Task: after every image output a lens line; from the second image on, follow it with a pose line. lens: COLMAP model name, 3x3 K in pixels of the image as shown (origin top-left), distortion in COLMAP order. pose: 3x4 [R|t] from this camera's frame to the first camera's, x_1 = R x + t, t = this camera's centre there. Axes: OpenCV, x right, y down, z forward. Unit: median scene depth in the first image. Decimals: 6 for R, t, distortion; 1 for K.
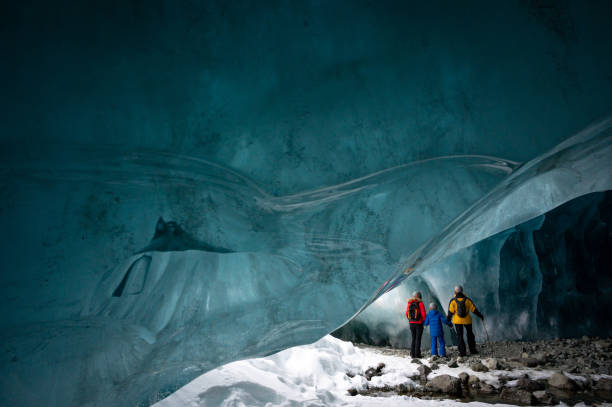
lens RADIAL K [[435.6, 0, 300.9], [0, 435.6, 197.6], [0, 0, 1]] dist [-0.019947, 0.007535]
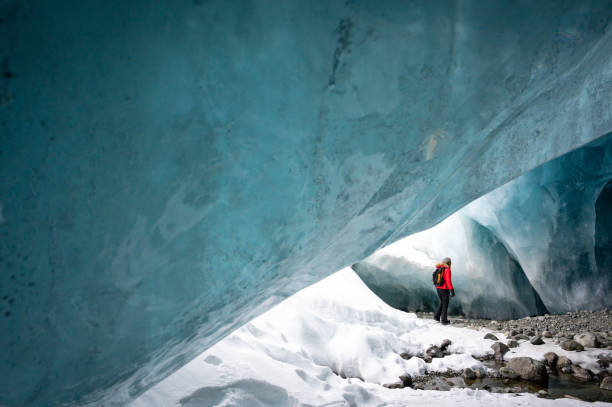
lens RADIAL K [[432.4, 0, 302.3], [0, 432.4, 196.1], [0, 0, 1]] dist [-0.012386, 0.001101]
pose [[0.984222, -0.058282, -0.167061, 0.069111], [0.070029, 0.995405, 0.065306, 0.026784], [0.162487, -0.075975, 0.983781, 0.153458]]
